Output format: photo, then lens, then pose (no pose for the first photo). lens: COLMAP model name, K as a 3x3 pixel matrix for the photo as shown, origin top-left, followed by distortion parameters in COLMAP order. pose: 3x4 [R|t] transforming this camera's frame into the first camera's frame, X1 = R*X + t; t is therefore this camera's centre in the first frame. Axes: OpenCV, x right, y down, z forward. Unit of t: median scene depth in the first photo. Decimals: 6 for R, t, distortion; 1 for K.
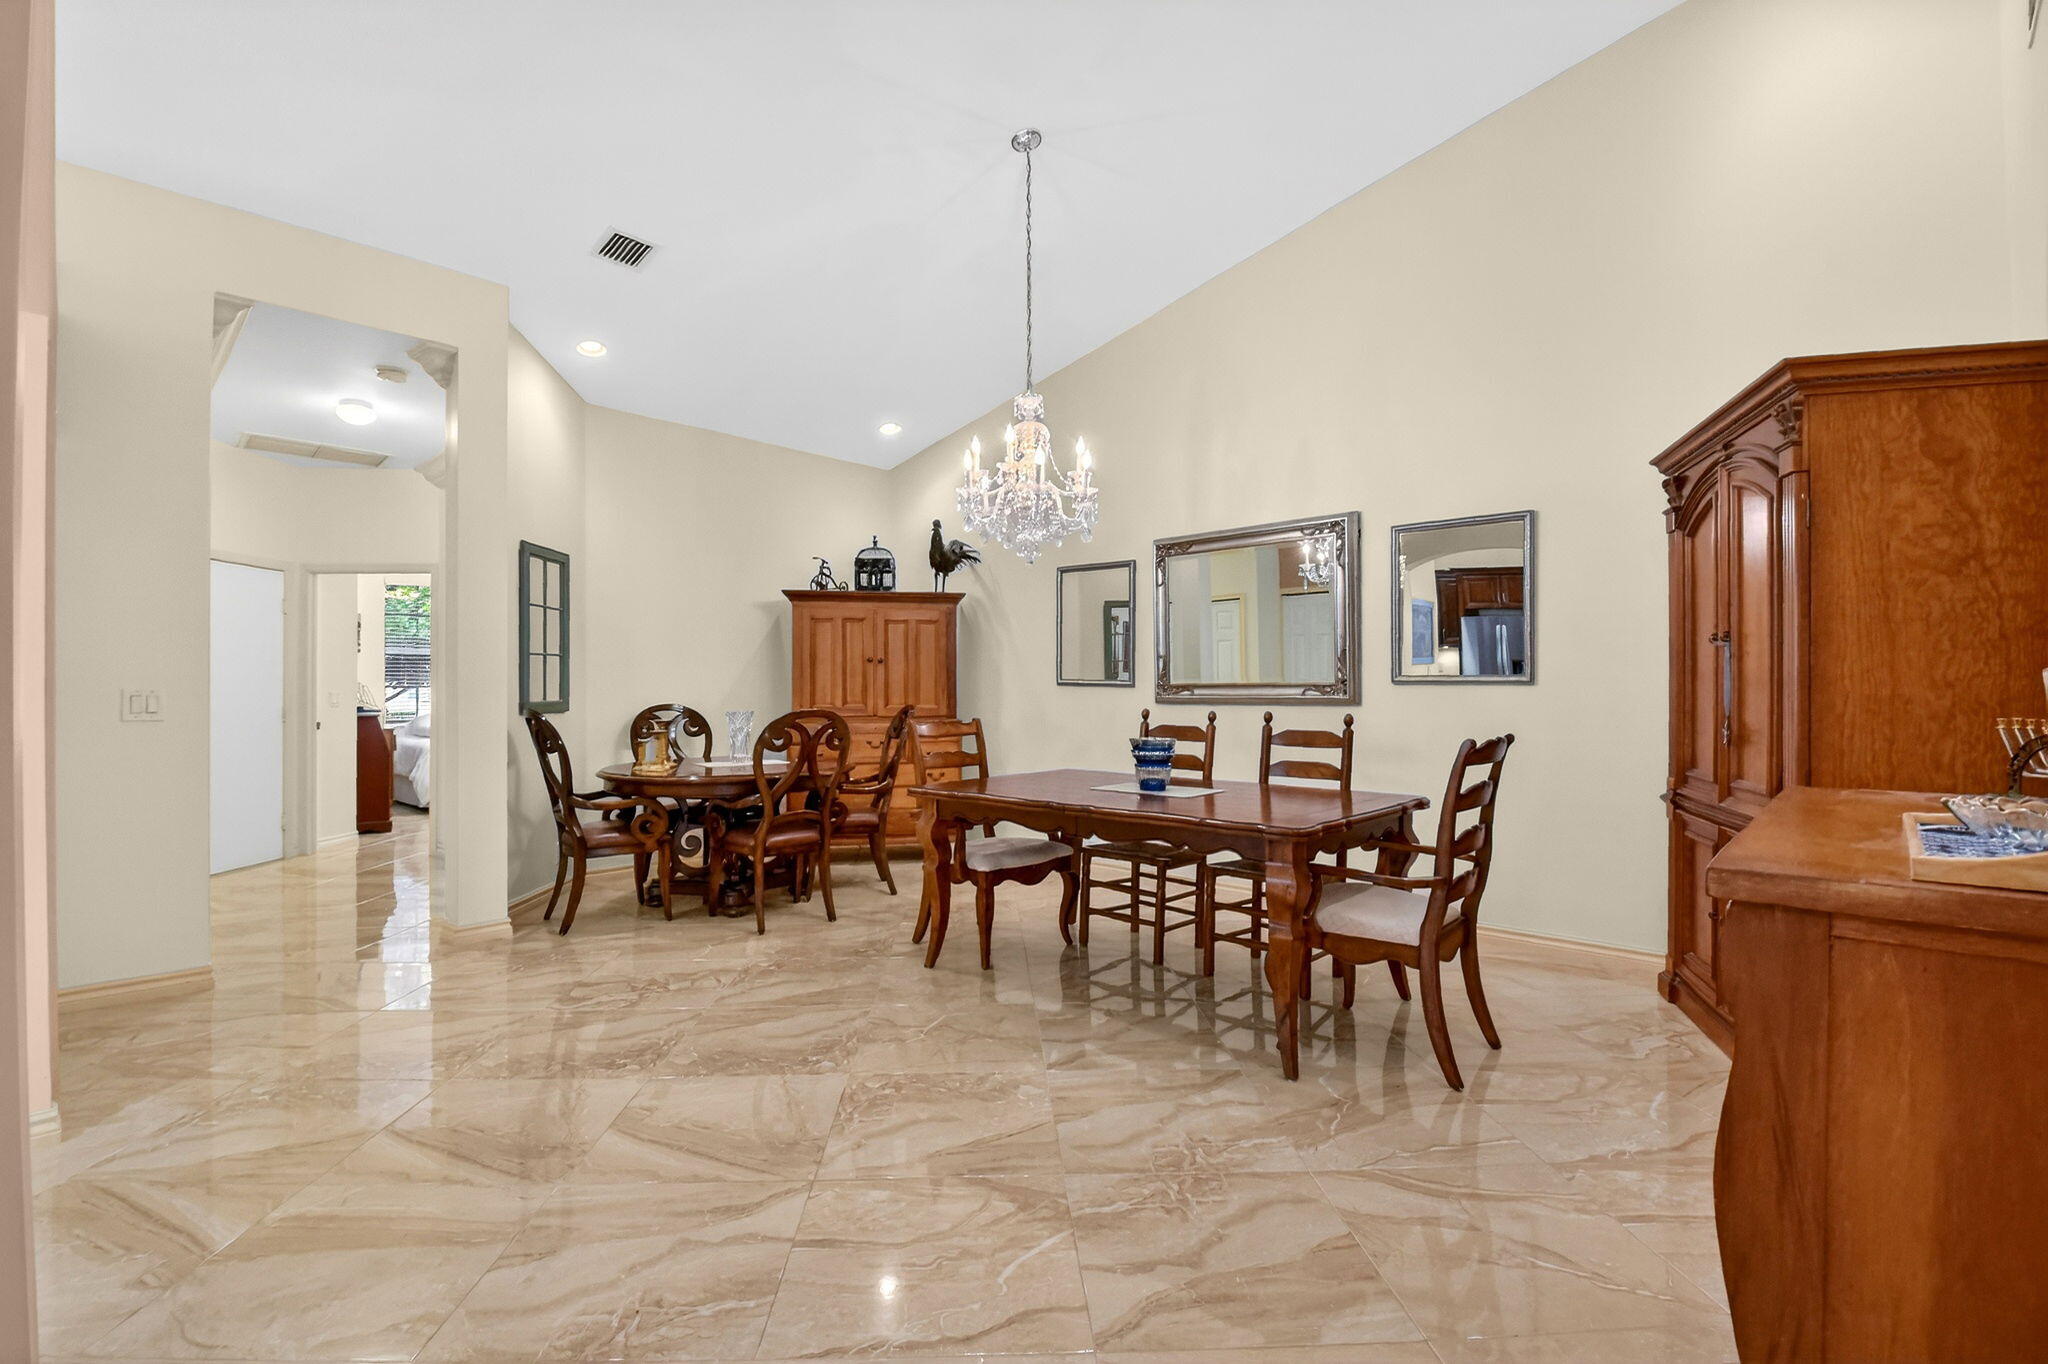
lens RADIAL K [[922.4, 0, 1006.7], [0, 922.4, 688.6], [0, 0, 1]] dist [-0.005257, -0.012779]
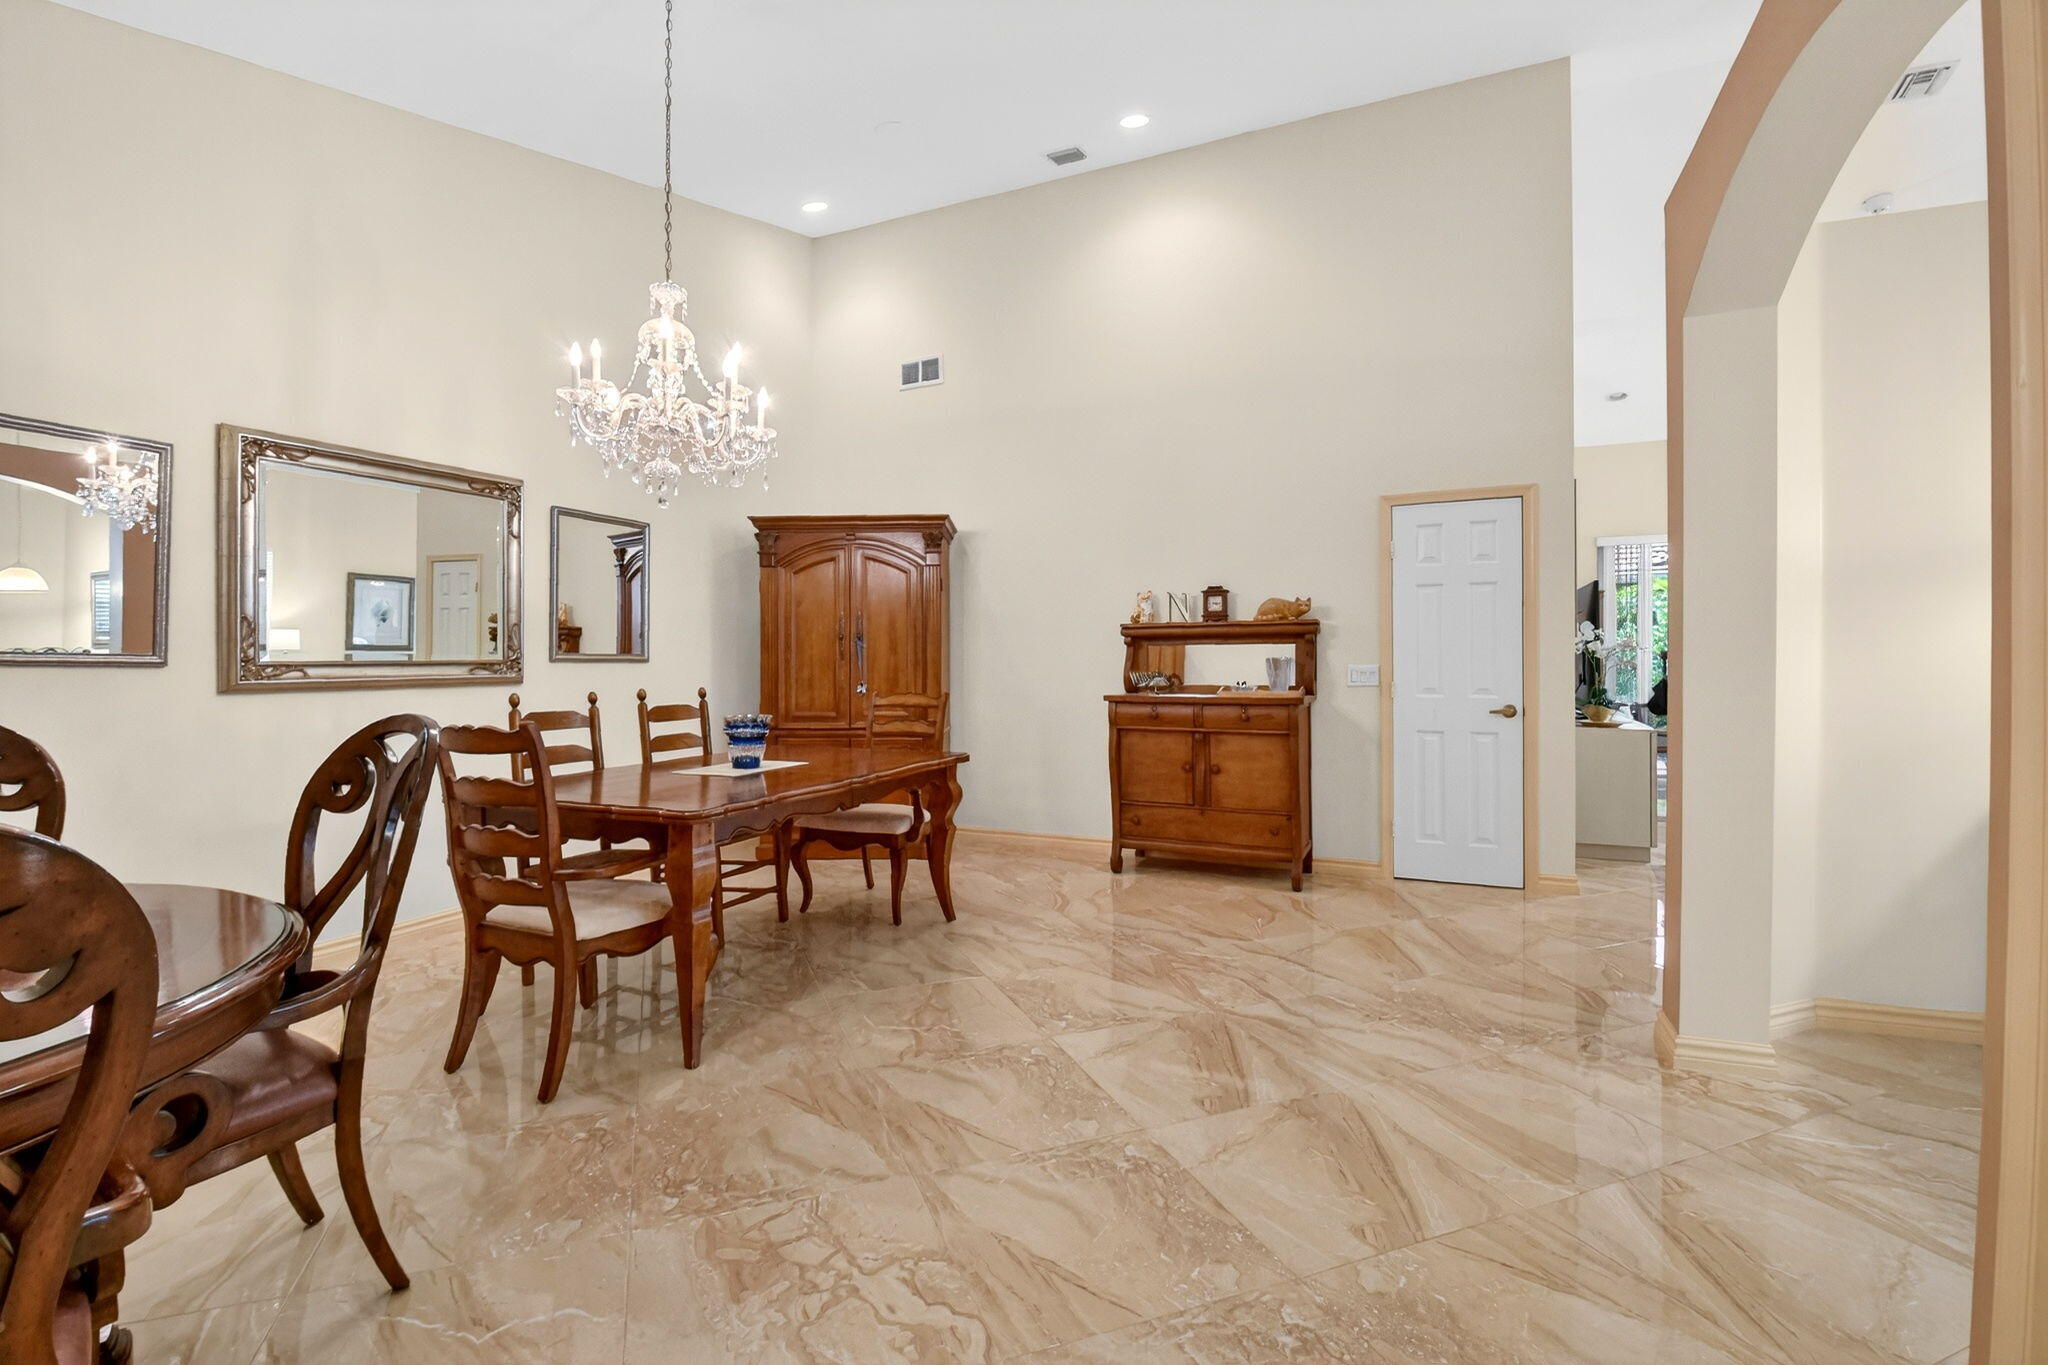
lens RADIAL K [[922.4, 0, 1016.5], [0, 922.4, 662.2], [0, 0, 1]] dist [-0.005257, -0.012779]
pose [[-0.336757, 0.007933, 0.941558, -0.782601], [0.007378, 0.999956, -0.005786, 0.004763], [-0.941563, 0.004998, -0.336801, 0.958487]]
